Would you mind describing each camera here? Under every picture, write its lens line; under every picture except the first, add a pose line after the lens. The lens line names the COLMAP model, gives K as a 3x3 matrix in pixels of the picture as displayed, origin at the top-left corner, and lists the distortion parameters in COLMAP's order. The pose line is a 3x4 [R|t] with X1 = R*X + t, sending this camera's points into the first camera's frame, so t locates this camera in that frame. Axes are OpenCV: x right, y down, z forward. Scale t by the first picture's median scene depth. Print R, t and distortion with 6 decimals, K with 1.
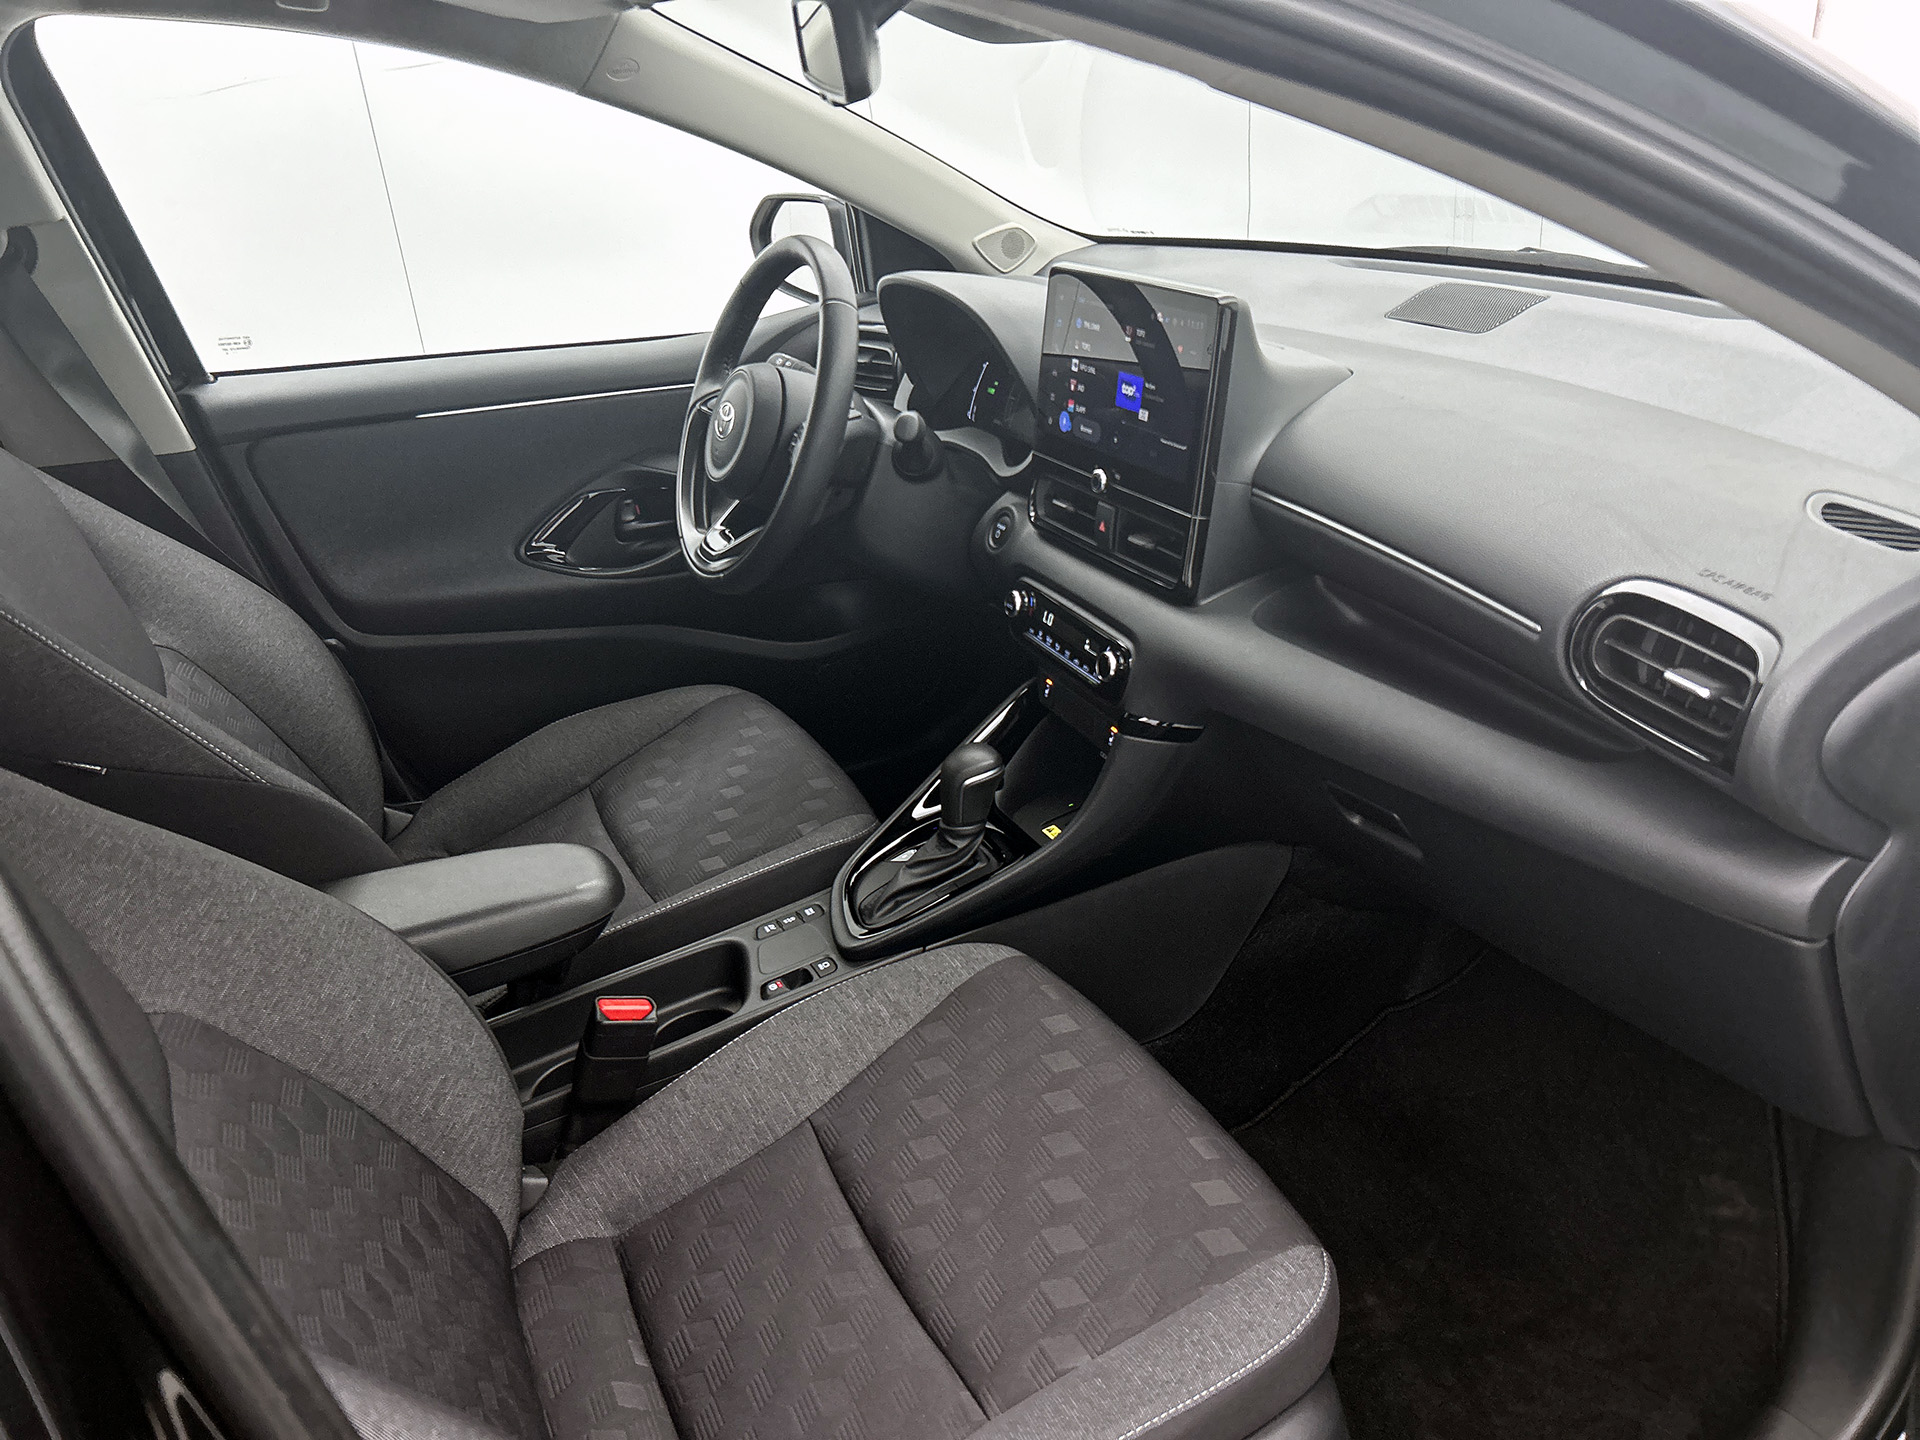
lens RADIAL K [[1445.9, 0, 959.0], [0, 1445.9, 733.3], [0, 0, 1]] dist [0.033473, -0.029359]
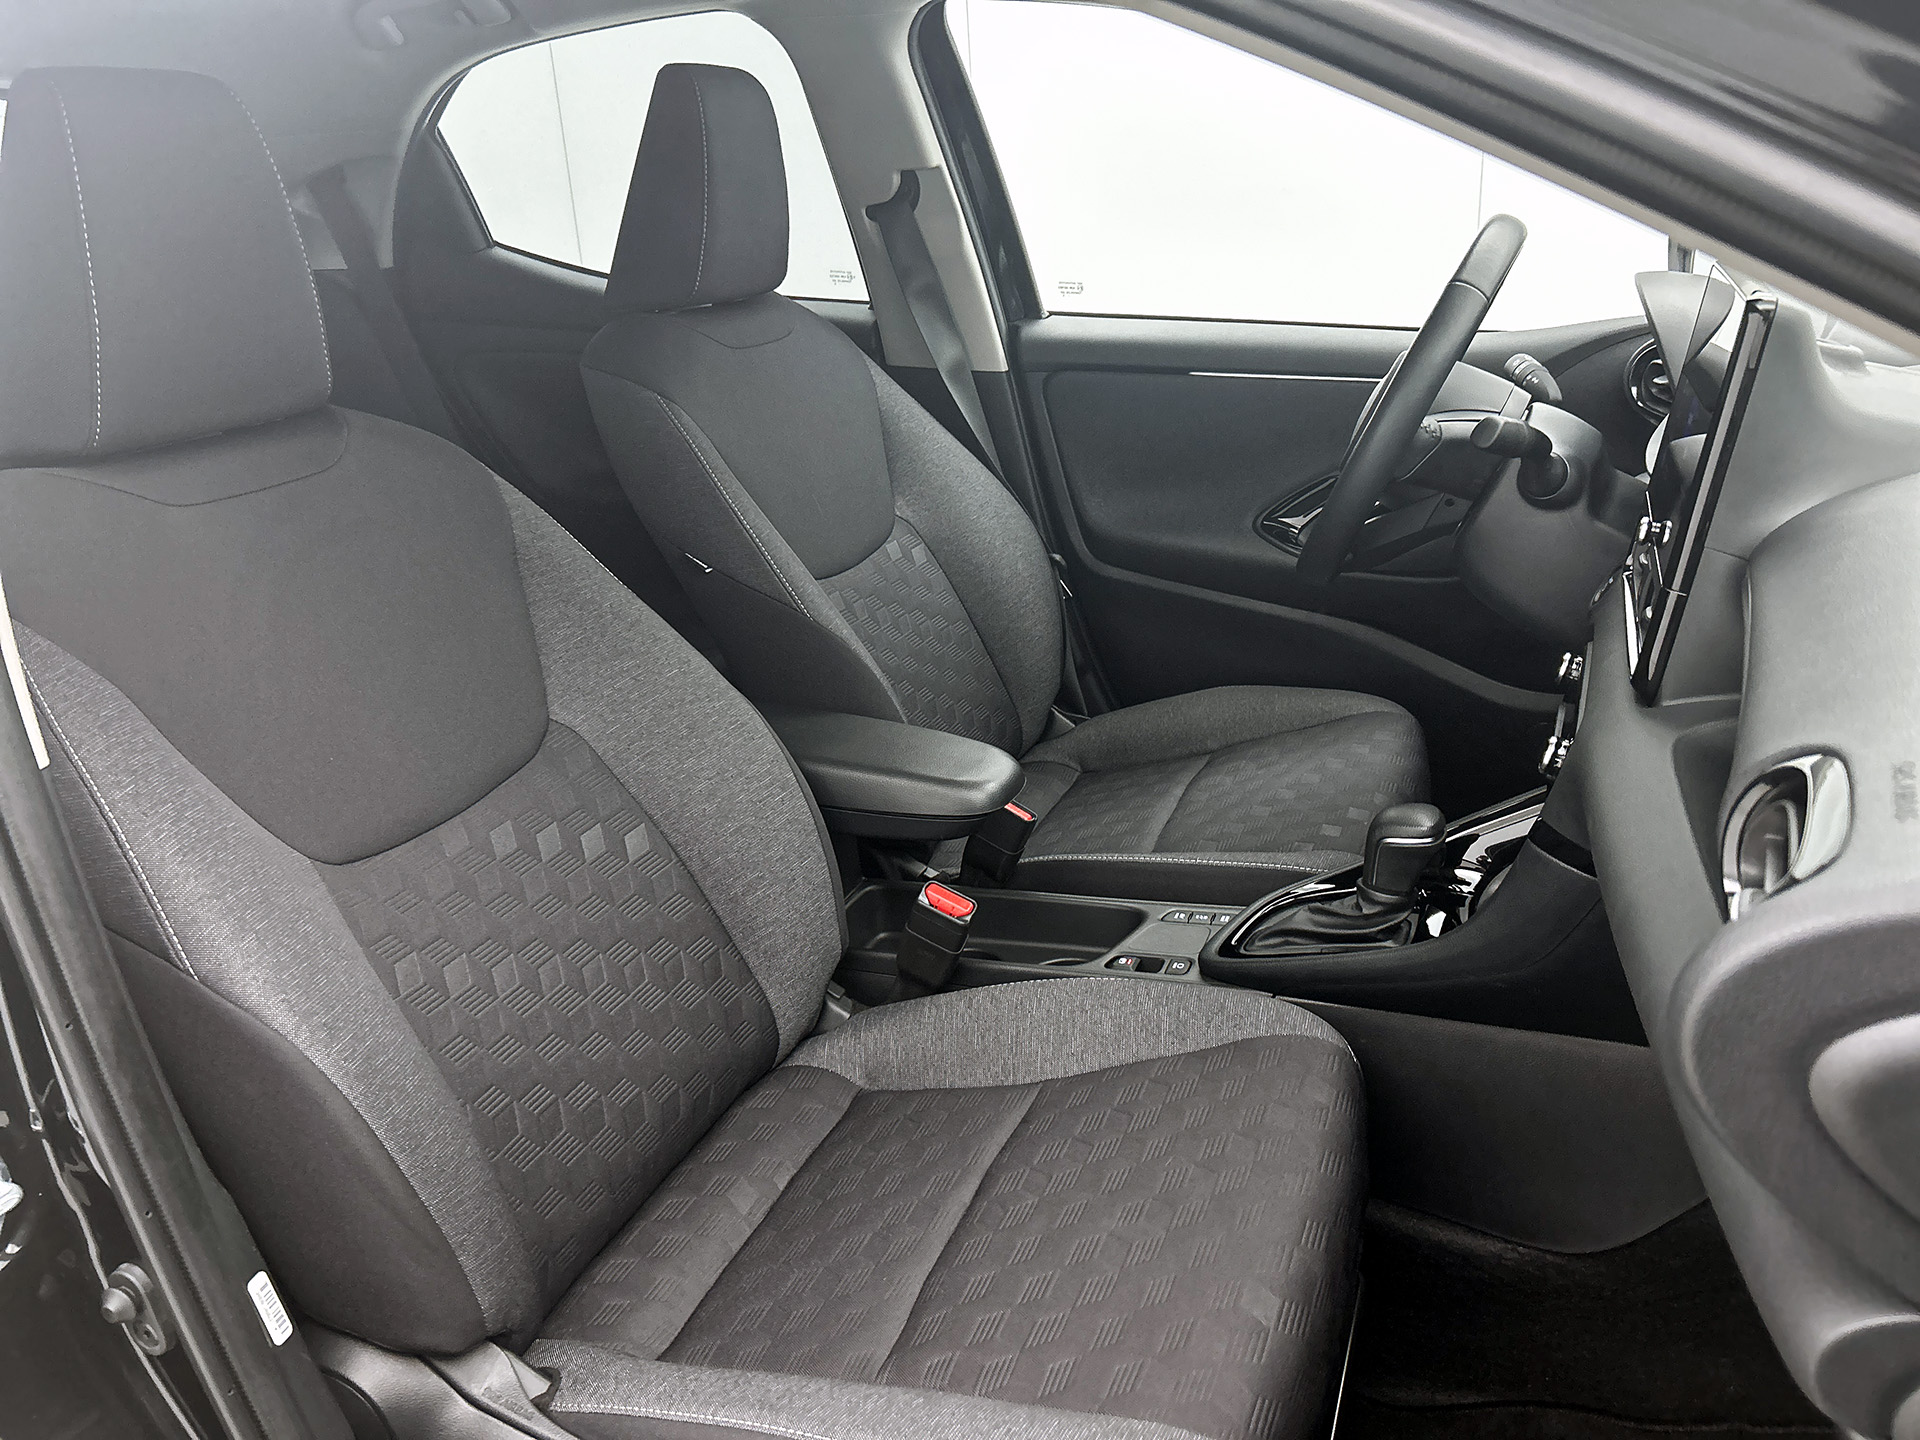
lens RADIAL K [[1445.9, 0, 1010.4], [0, 1445.9, 772.6], [0, 0, 1]] dist [0.033473, -0.029359]
pose [[0.654155, 0.311486, -0.689245, 0.418363], [-0.313991, 0.940867, 0.127195, -0.041149], [0.688107, 0.133211, 0.713276, 0.216264]]
